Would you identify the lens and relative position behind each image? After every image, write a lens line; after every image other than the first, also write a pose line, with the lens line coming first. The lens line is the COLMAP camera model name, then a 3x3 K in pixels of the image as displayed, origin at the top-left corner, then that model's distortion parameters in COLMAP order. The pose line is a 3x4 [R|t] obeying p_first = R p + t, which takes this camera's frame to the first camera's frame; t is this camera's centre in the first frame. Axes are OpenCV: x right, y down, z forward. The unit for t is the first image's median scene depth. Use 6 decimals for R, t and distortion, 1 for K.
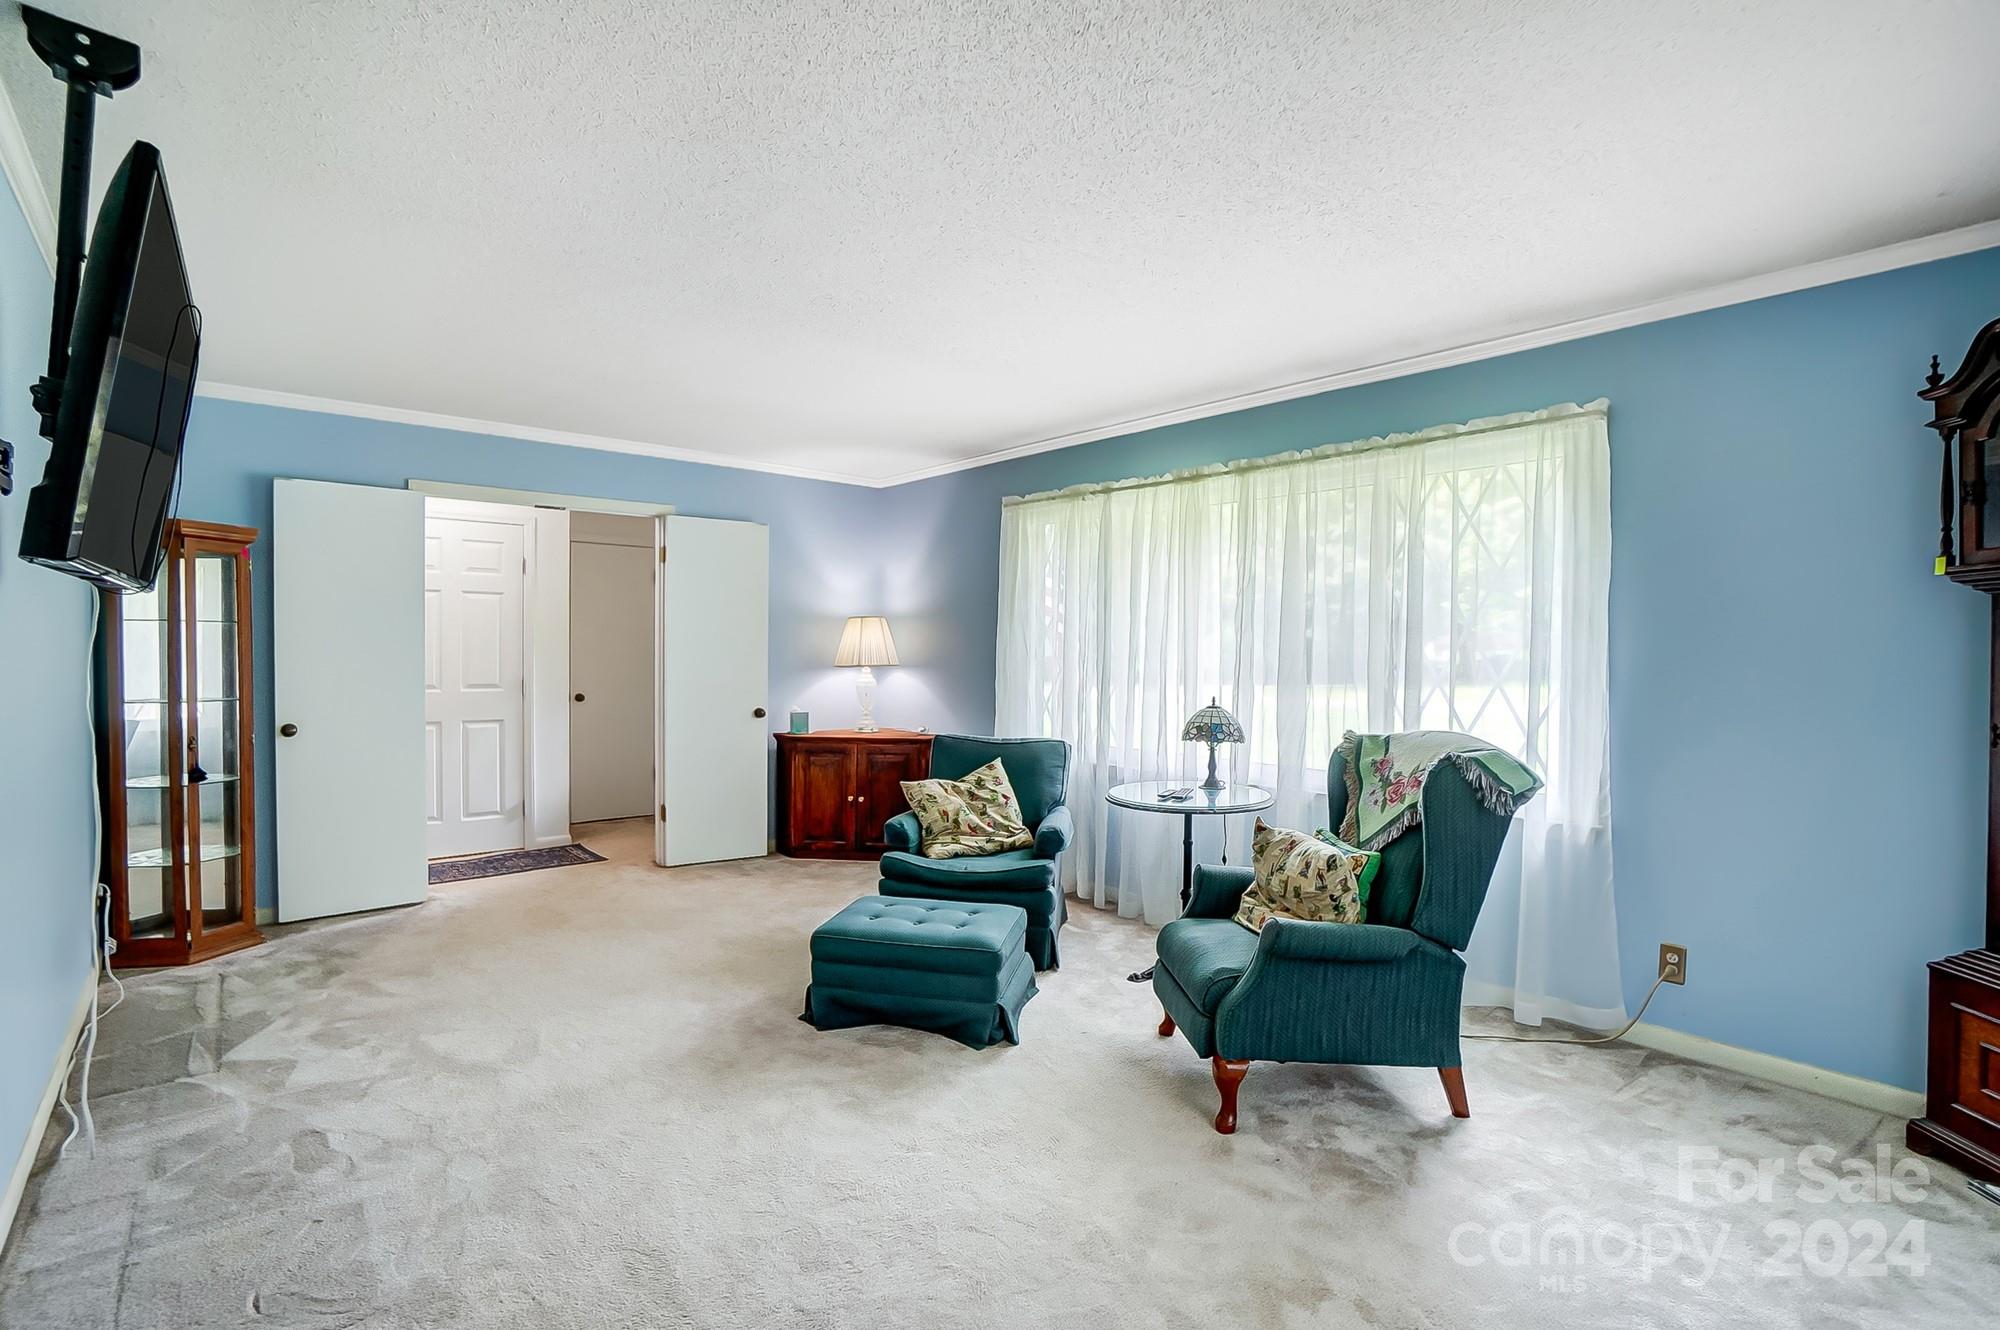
lens RADIAL K [[887.2, 0, 990.7], [0, 887.2, 666.8], [0, 0, 1]] dist [-0.028173, 0.006676]
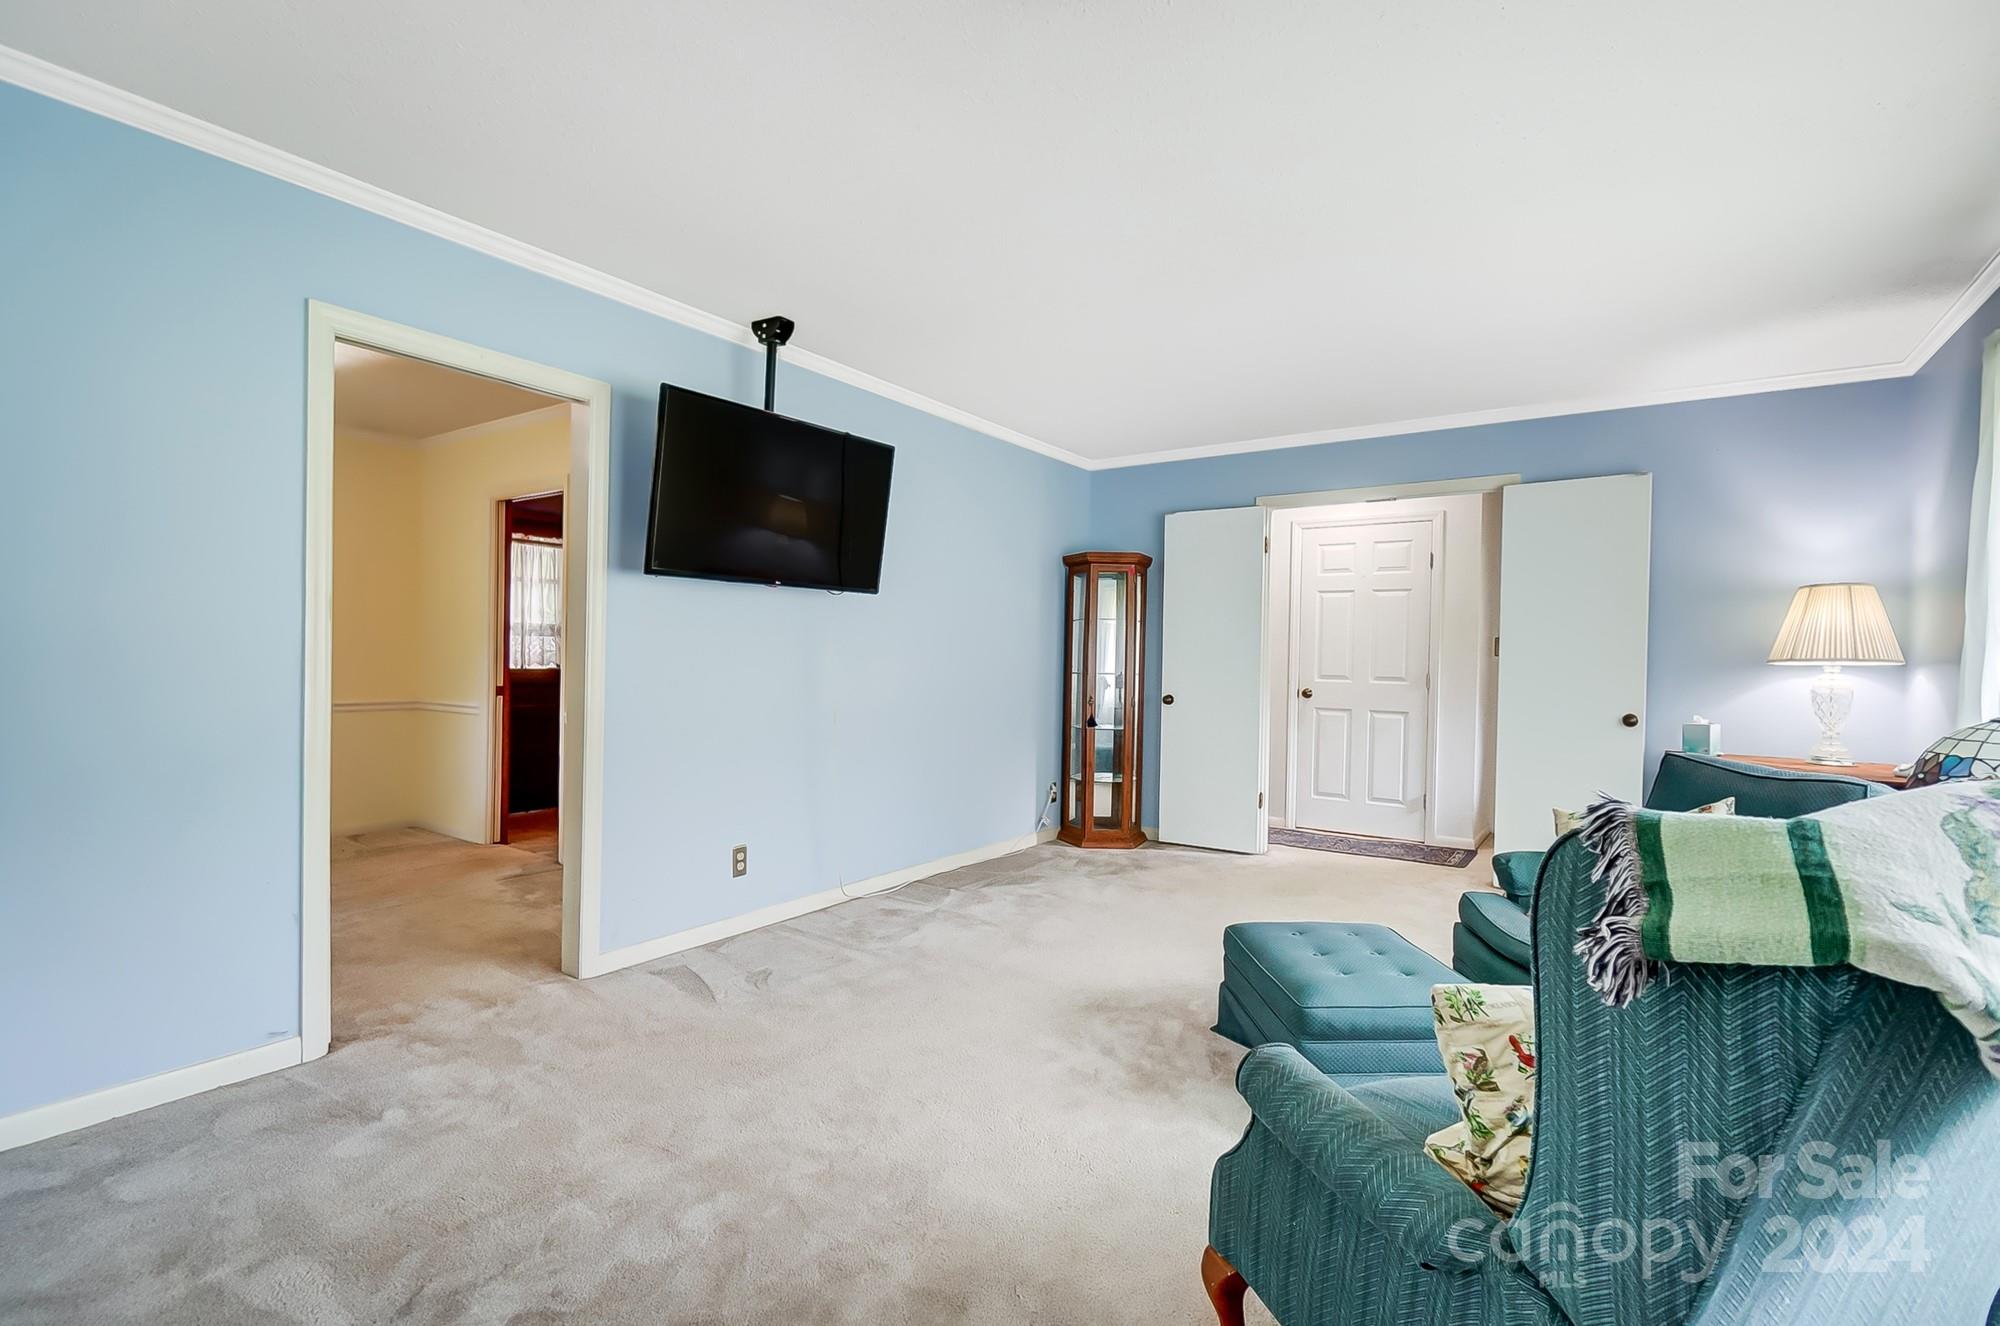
lens RADIAL K [[887.2, 0, 1004.8], [0, 887.2, 661.9], [0, 0, 1]] dist [-0.028173, 0.006676]
pose [[0.279911, 0.000915, -0.960025, 0.473086], [-0.027814, 0.999587, -0.007157, 0.033695], [0.959623, 0.028706, 0.279821, 0.405613]]
